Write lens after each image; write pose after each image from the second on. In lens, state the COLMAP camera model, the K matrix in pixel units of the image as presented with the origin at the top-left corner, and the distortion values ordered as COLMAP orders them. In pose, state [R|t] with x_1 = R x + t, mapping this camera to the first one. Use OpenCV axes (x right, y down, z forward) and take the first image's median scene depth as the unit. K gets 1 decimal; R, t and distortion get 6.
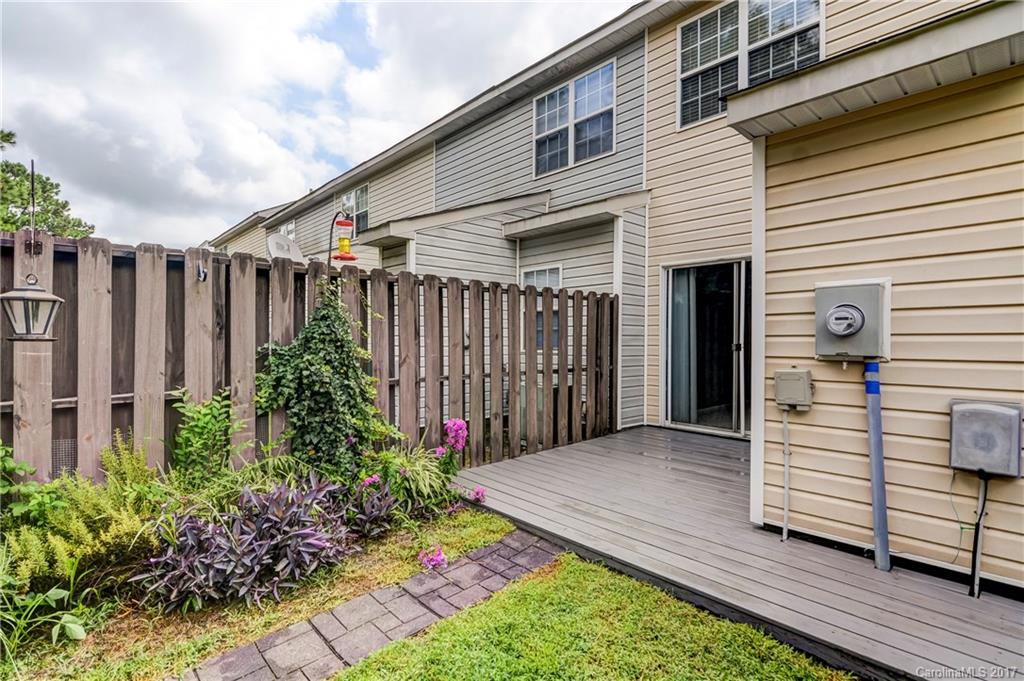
lens RADIAL K [[489.1, 0, 512.0], [0, 489.1, 340.5], [0, 0, 1]] dist [0.003110, -0.001888]
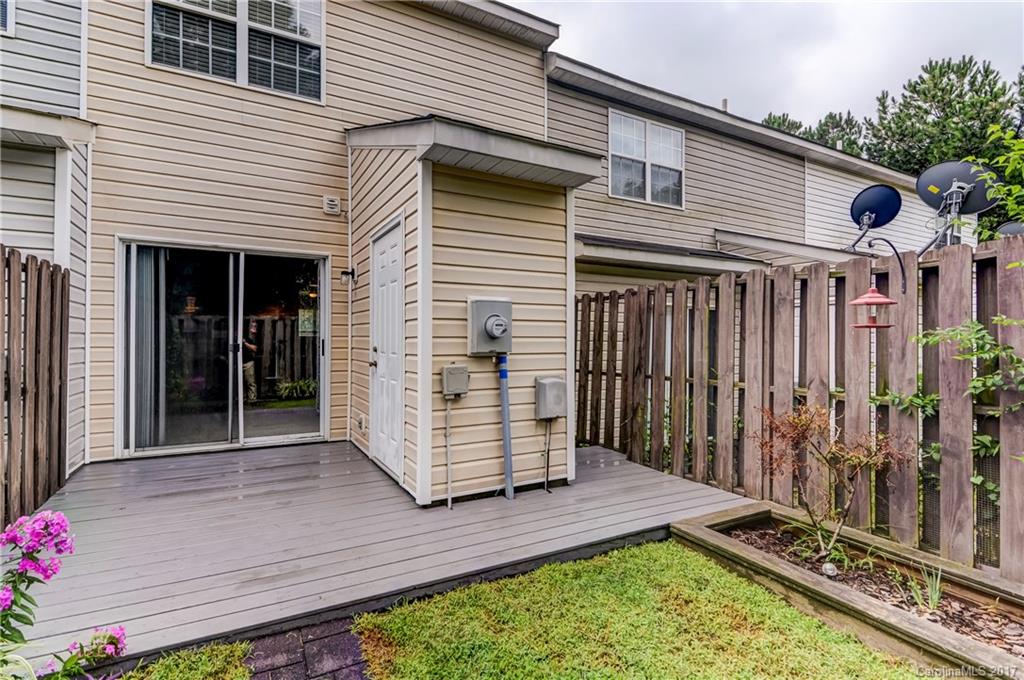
lens RADIAL K [[489.1, 0, 512.0], [0, 489.1, 340.0], [0, 0, 1]] dist [0.003110, -0.001888]
pose [[0.232534, -0.000670, 0.972588, -0.551885], [-0.000749, 0.999999, 0.000868, -0.003456], [-0.972588, -0.000930, 0.232533, 0.558937]]
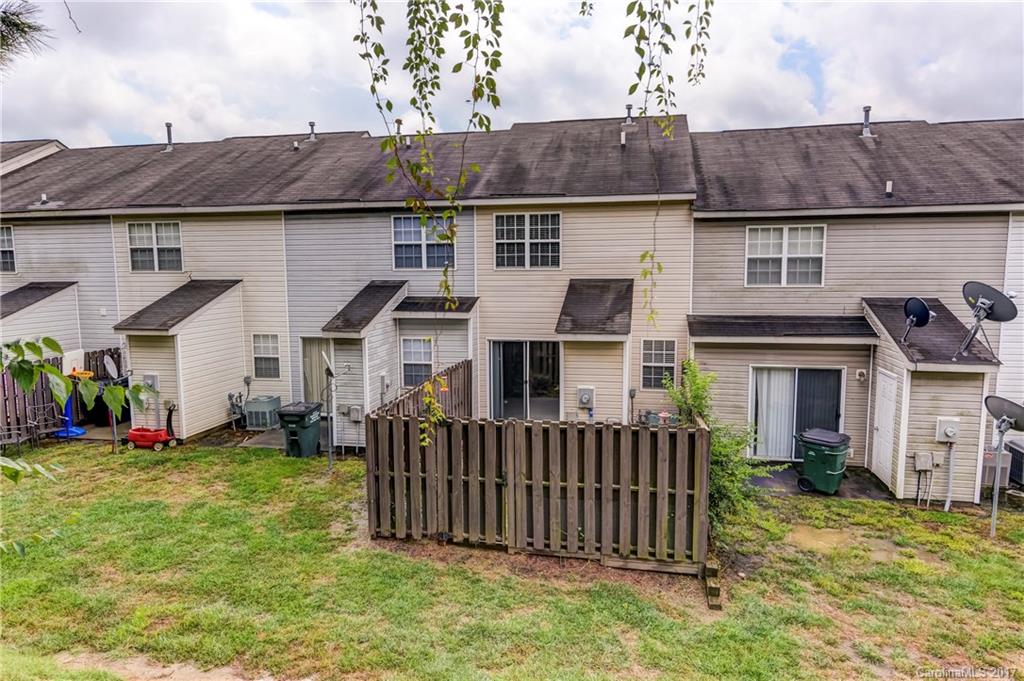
lens RADIAL K [[636.7, 0, 512.0], [0, 636.7, 340.5], [0, 0, 1]] dist [-0.002149, -0.000615]
pose [[0.809570, -0.070961, 0.582719, -2.184153], [0.009935, 0.994181, 0.107264, -0.859746], [-0.586939, -0.081048, 0.805564, -2.155028]]
